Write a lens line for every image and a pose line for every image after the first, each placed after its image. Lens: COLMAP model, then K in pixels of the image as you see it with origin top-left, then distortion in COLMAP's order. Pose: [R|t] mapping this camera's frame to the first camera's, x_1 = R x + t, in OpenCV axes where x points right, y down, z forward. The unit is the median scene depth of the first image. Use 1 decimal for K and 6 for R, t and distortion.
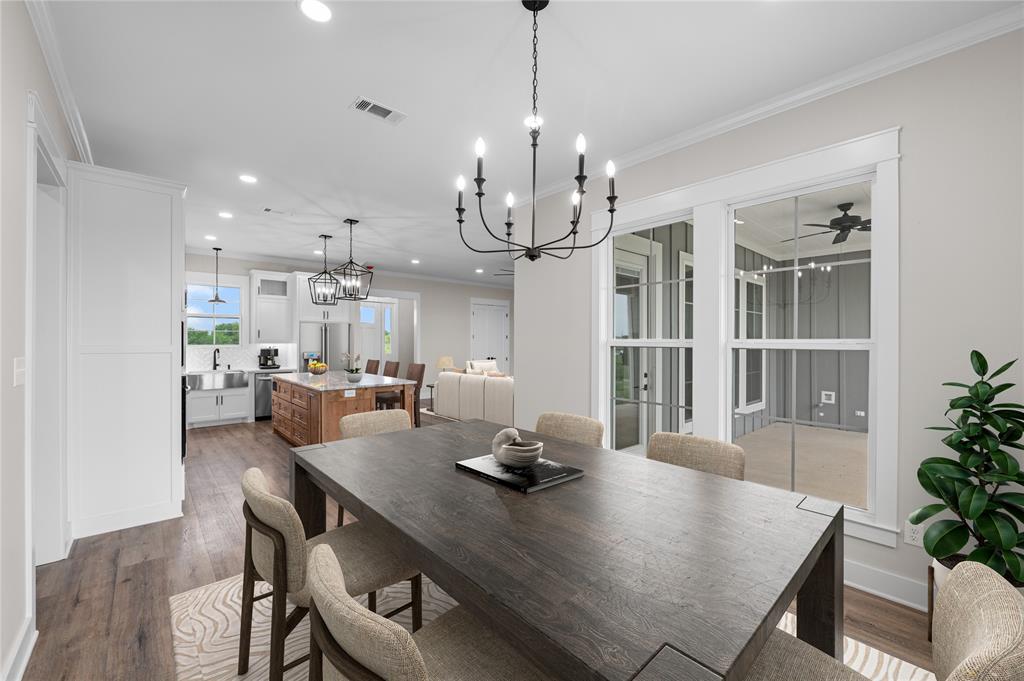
lens RADIAL K [[403.8, 0, 512.0], [0, 403.8, 340.5], [0, 0, 1]] dist [-0.000738, 0.000003]
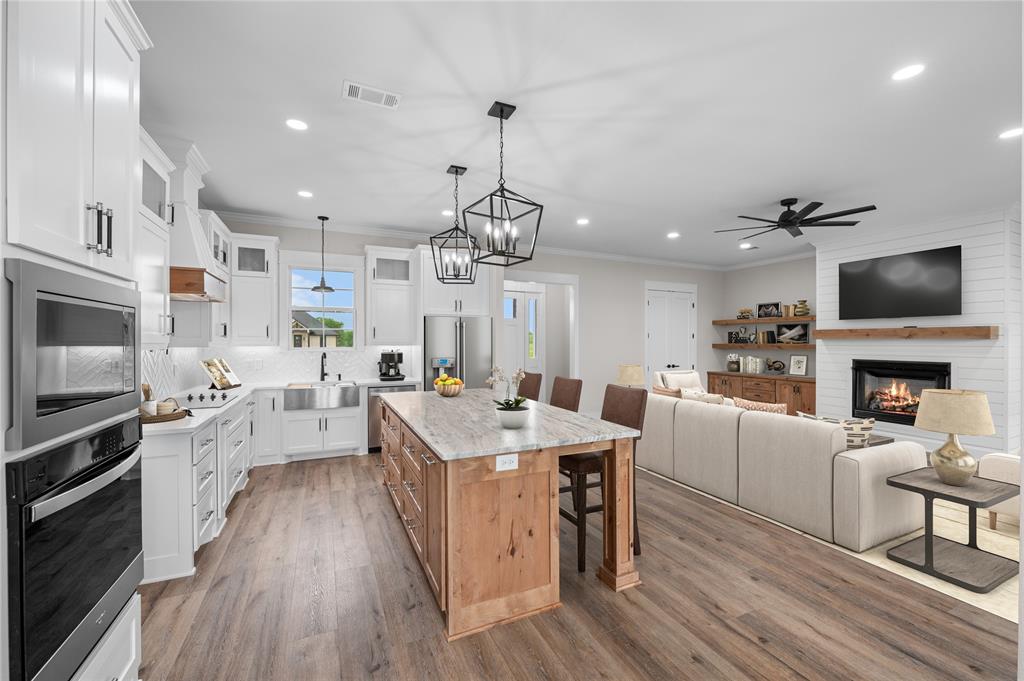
lens RADIAL K [[403.8, 0, 512.0], [0, 403.8, 340.5], [0, 0, 1]] dist [-0.000738, 0.000003]
pose [[0.954537, -0.001760, -0.298087, -0.176780], [0.001432, 0.999998, -0.001320, -0.000833], [0.298088, 0.000833, 0.954538, 0.388720]]
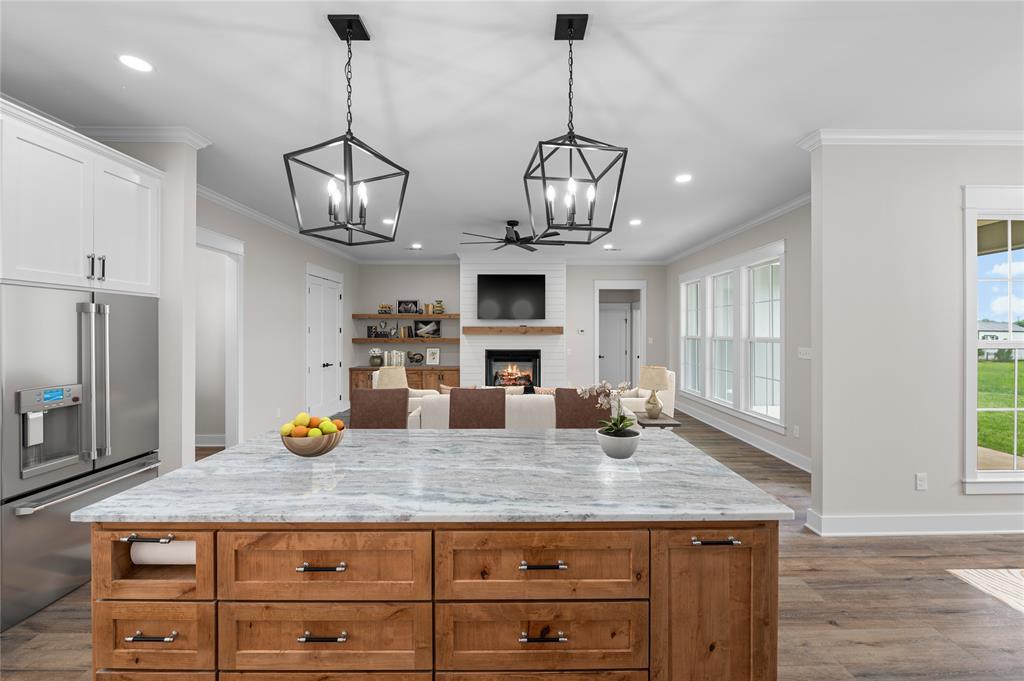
lens RADIAL K [[418.8, 0, 518.6], [0, 418.8, 331.3], [0, 0, 1]] dist [0.000288, 0.000022]
pose [[0.671269, -0.001636, 0.741212, -0.531690], [0.000852, 0.999999, 0.001436, -0.013356], [-0.741214, -0.000333, 0.671269, 0.576712]]
